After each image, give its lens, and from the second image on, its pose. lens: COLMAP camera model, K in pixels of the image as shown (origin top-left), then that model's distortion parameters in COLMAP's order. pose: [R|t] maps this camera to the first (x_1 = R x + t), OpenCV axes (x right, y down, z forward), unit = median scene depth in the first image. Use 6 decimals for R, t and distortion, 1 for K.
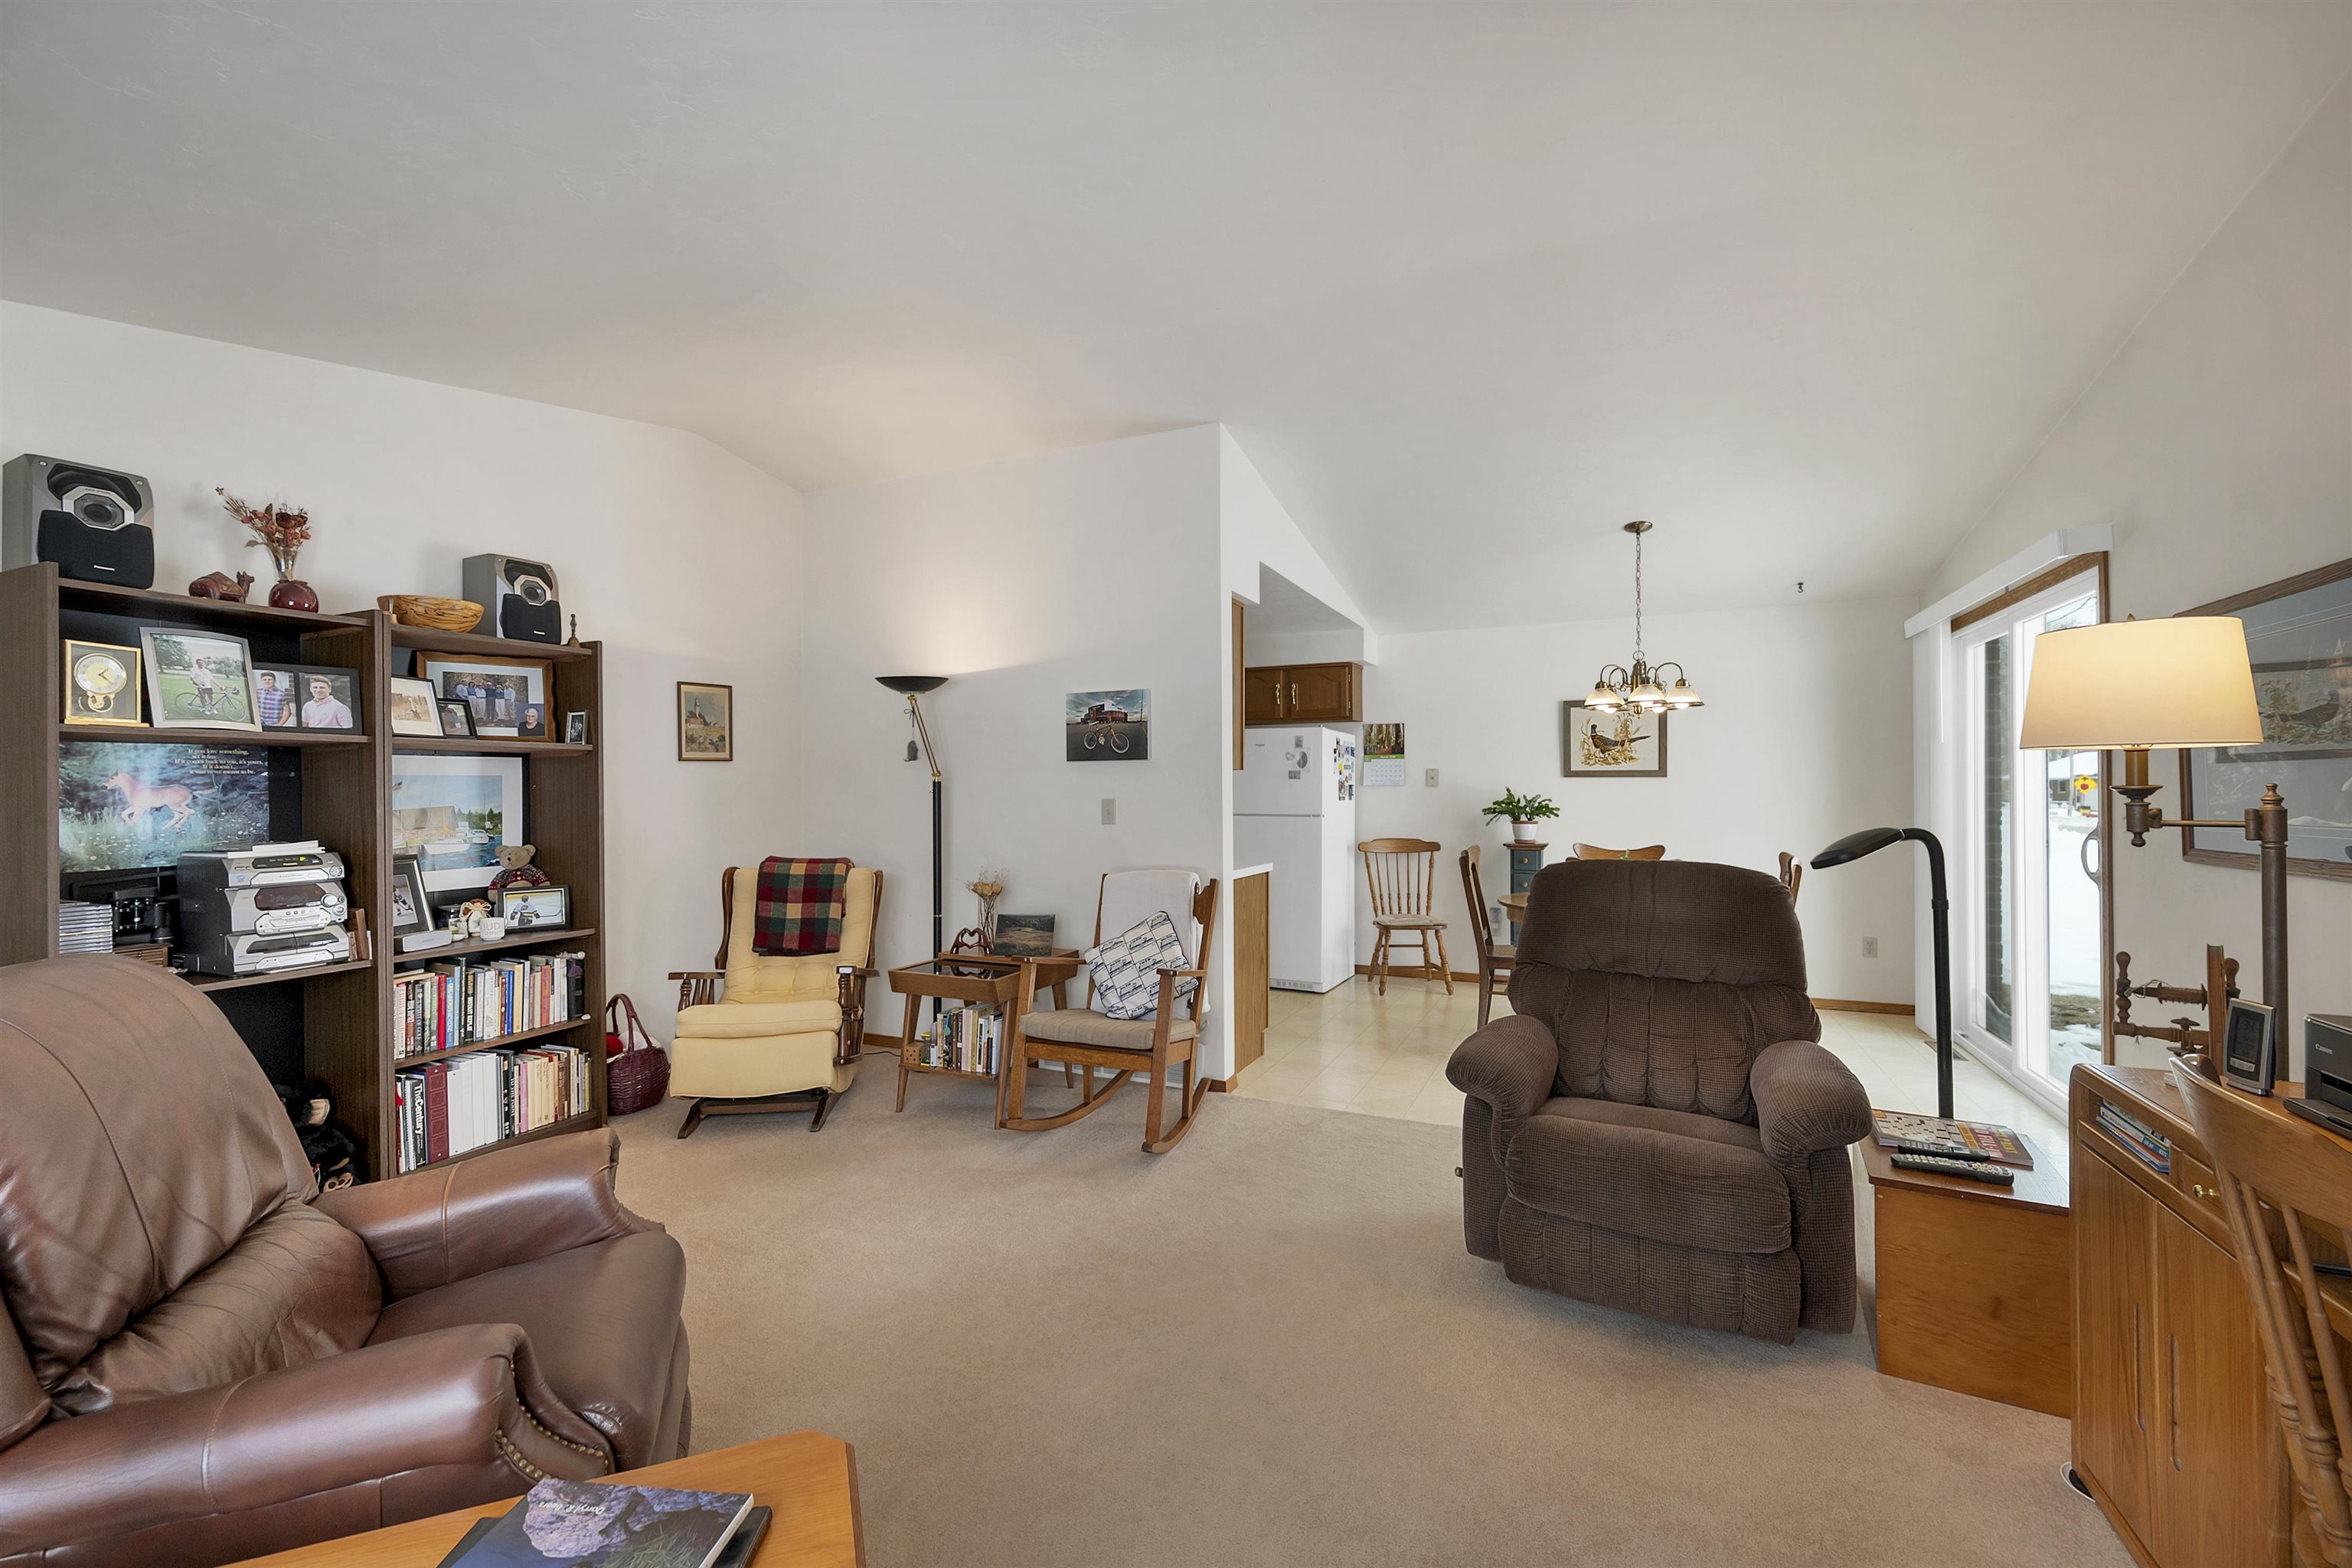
lens RADIAL K [[960.5, 0, 1168.4], [0, 960.5, 783.3], [0, 0, 1]] dist [0.000455, 0.000008]
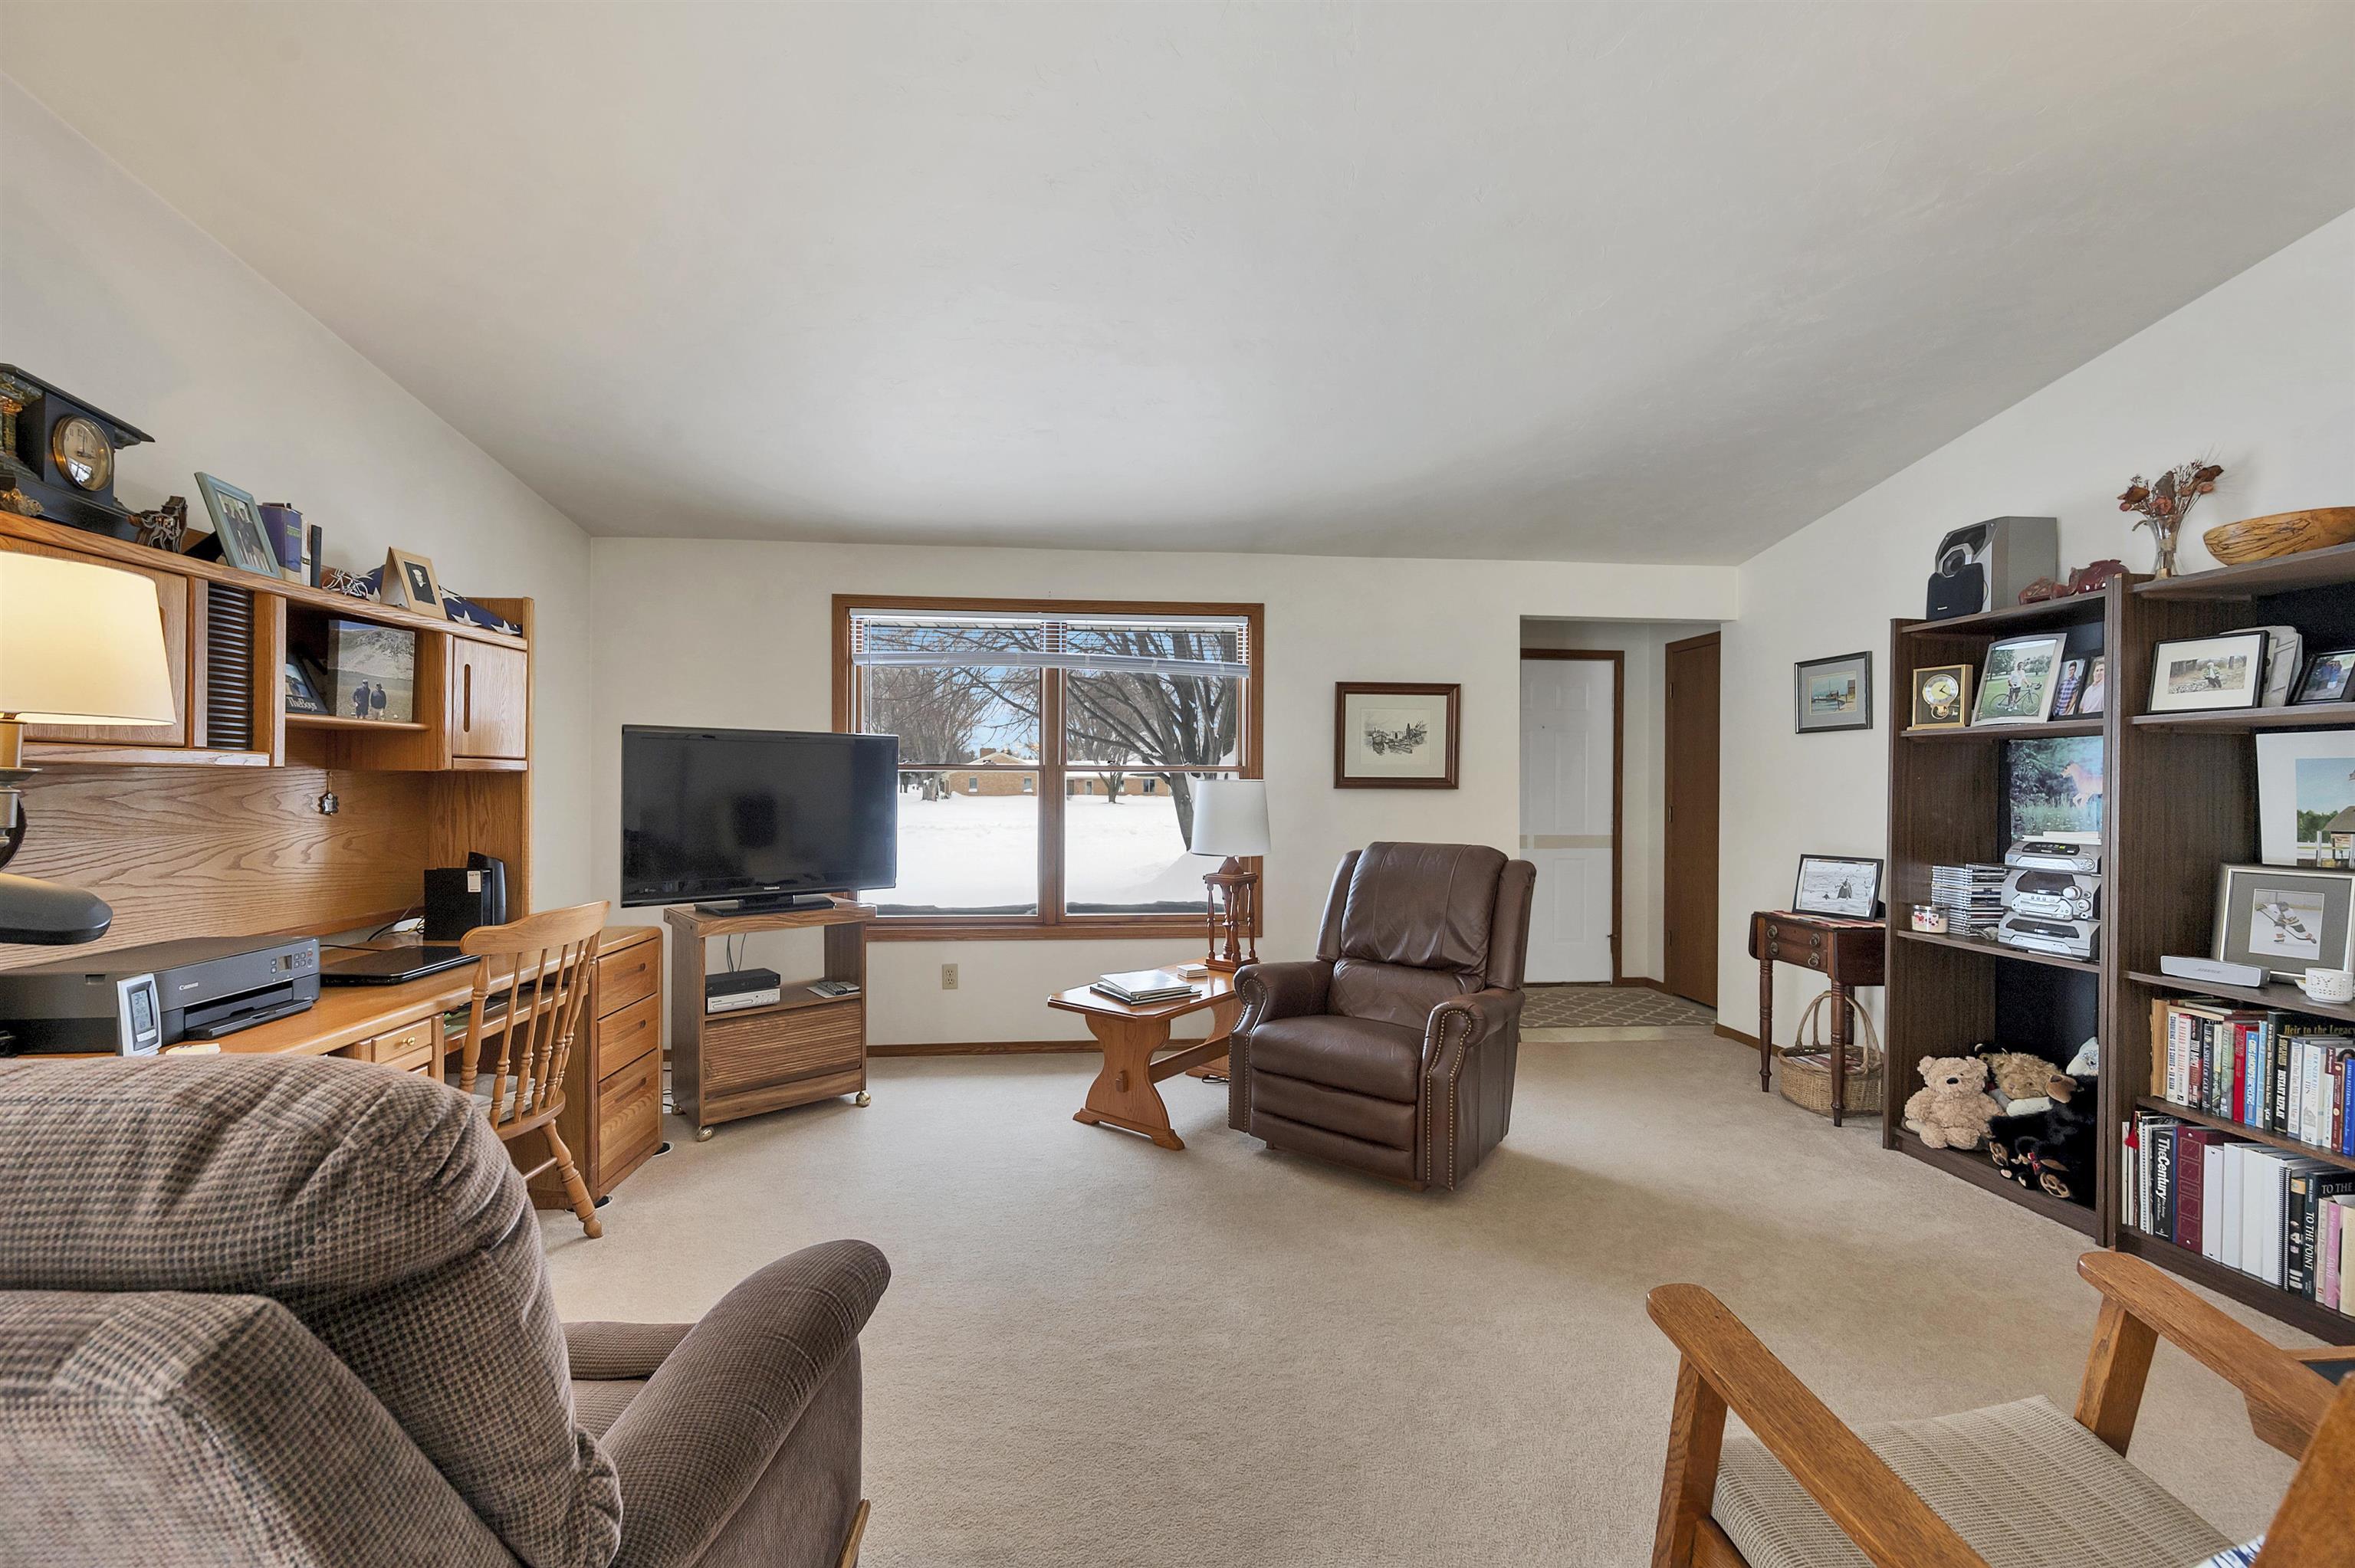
lens RADIAL K [[961.6, 0, 1169.9], [0, 961.6, 783.3], [0, 0, 1]] dist [0.000455, 0.000008]
pose [[-0.867192, 0.003692, -0.497961, 0.182676], [0.003787, 0.999992, 0.000819, 0.003486], [0.497960, -0.001176, -0.867199, 0.650761]]
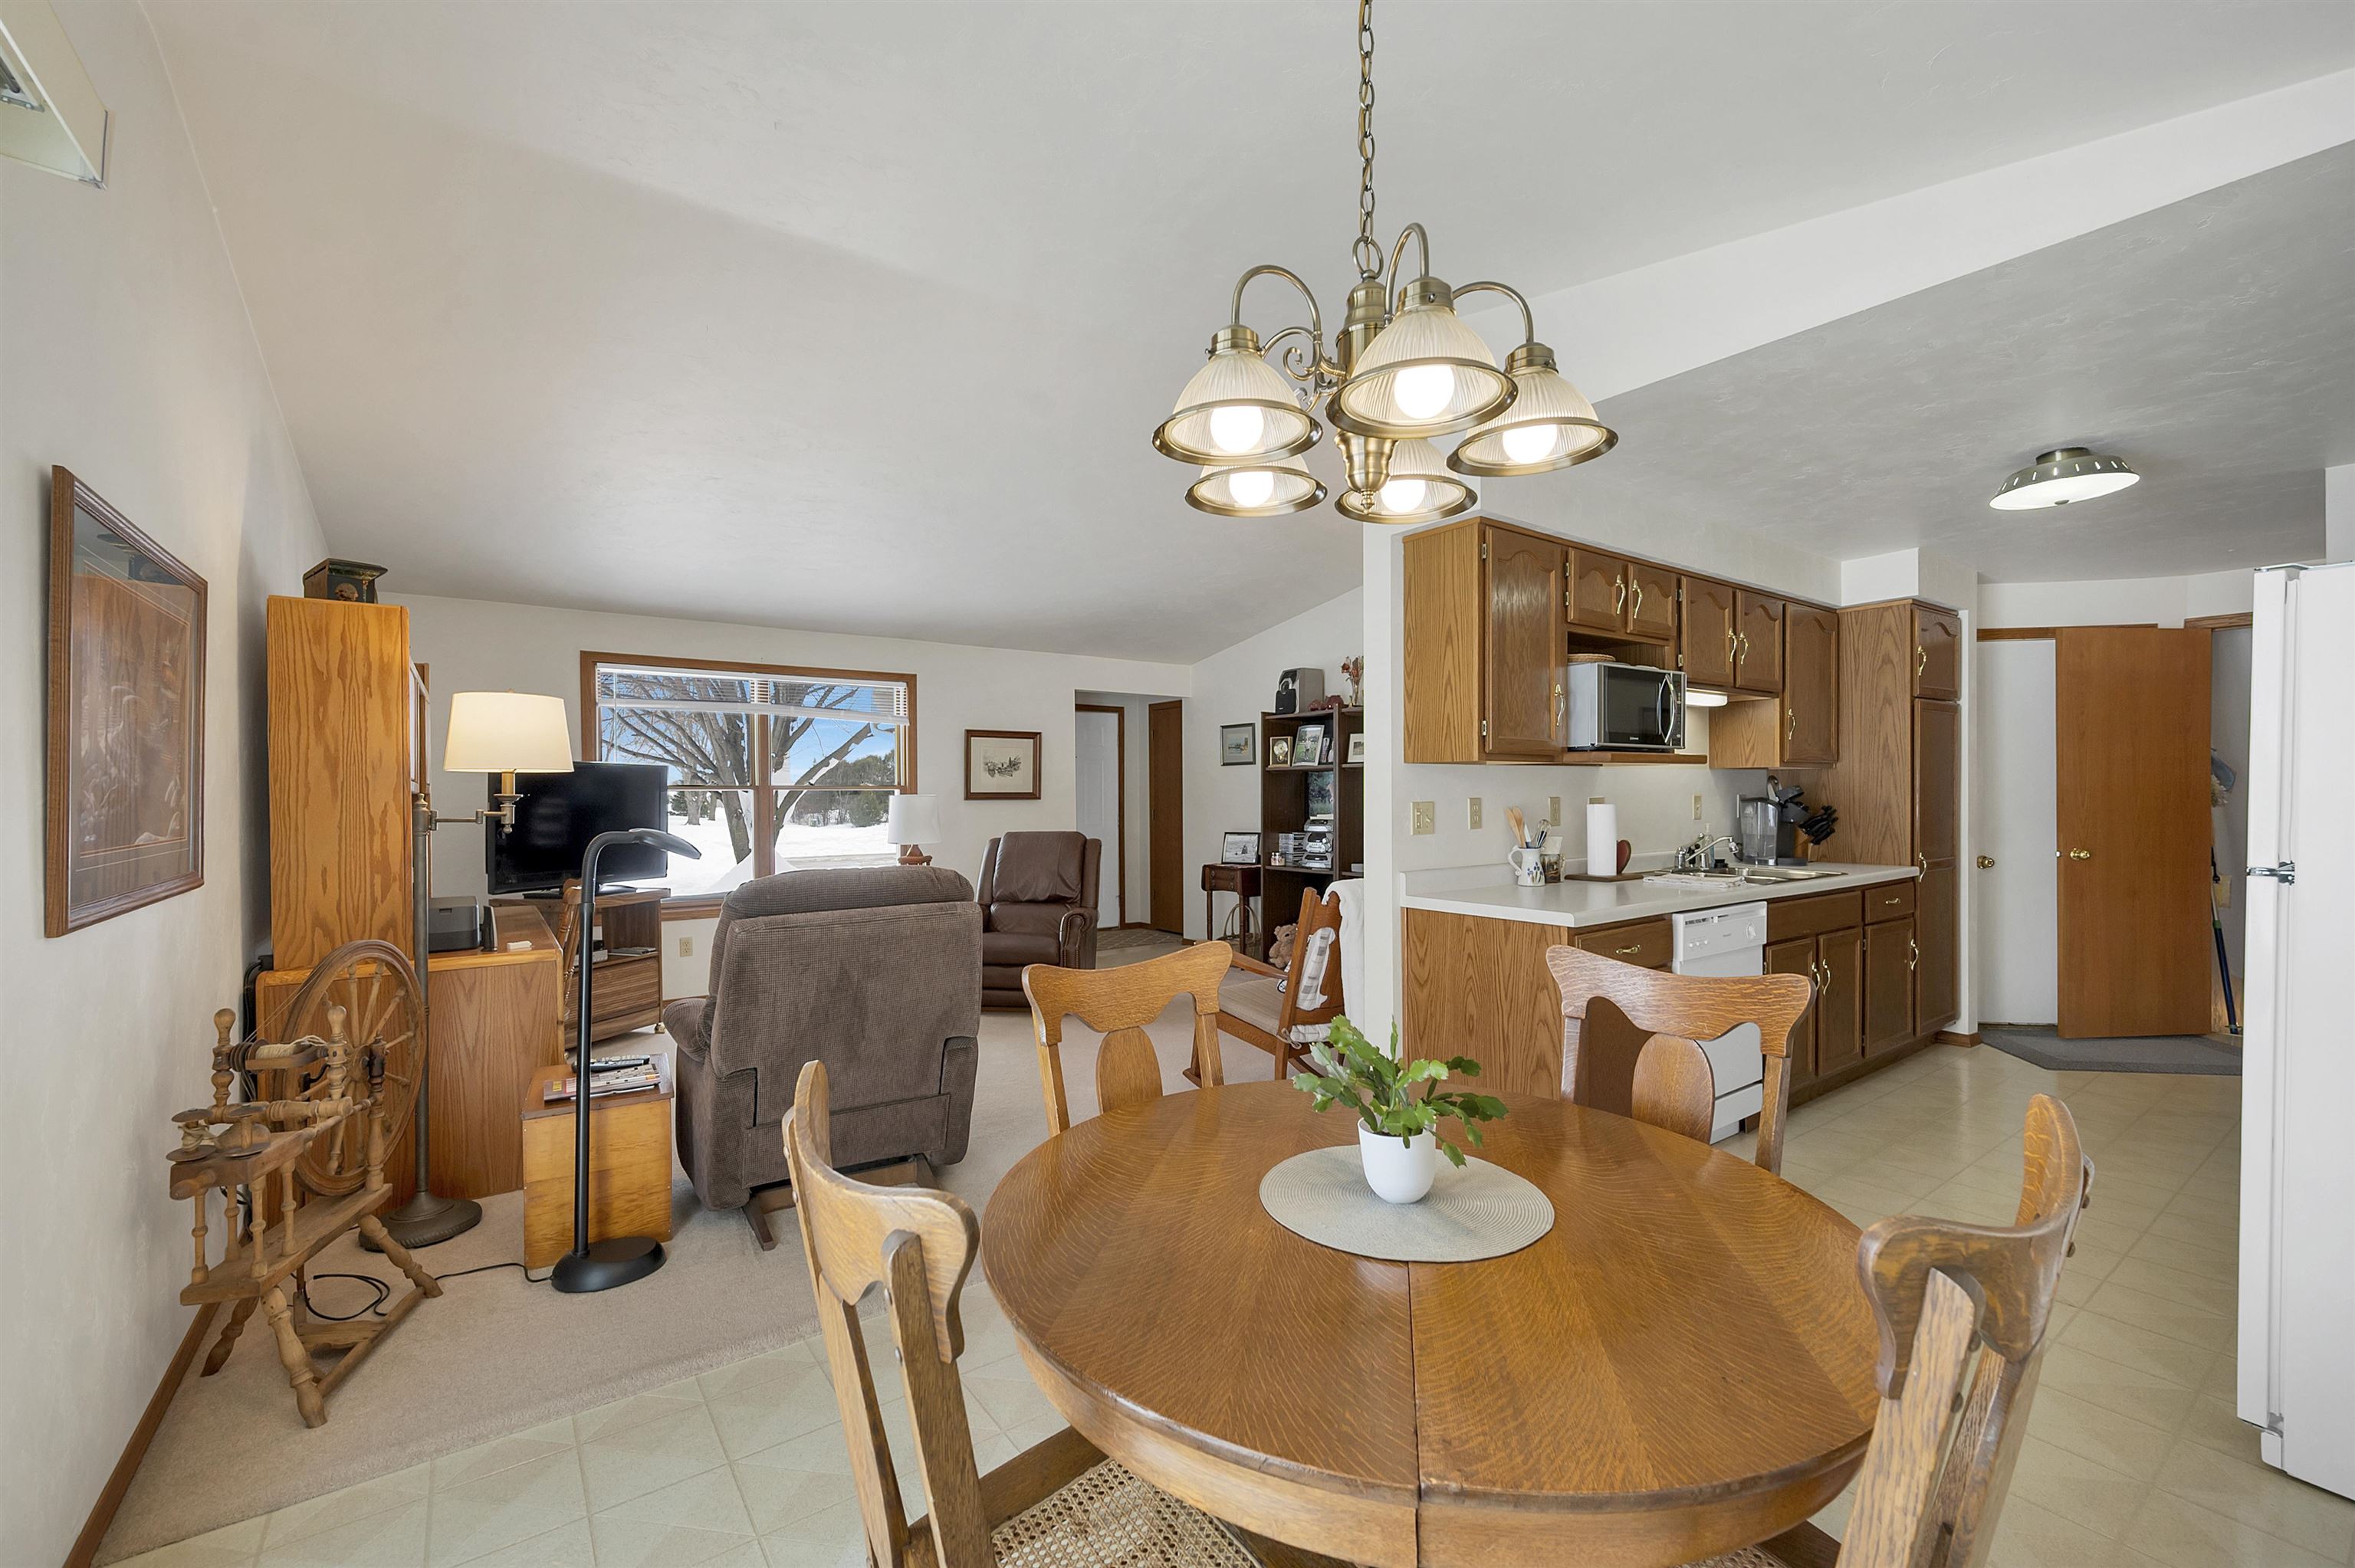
lens RADIAL K [[951.9, 0, 1186.8], [0, 951.9, 792.0], [0, 0, 1]] dist [-0.002648, -0.000009]
pose [[-0.481594, 0.007097, -0.876366, 0.552116], [0.014034, 0.999901, 0.000386, 0.002405], [0.876282, -0.012113, -0.481646, 0.830203]]
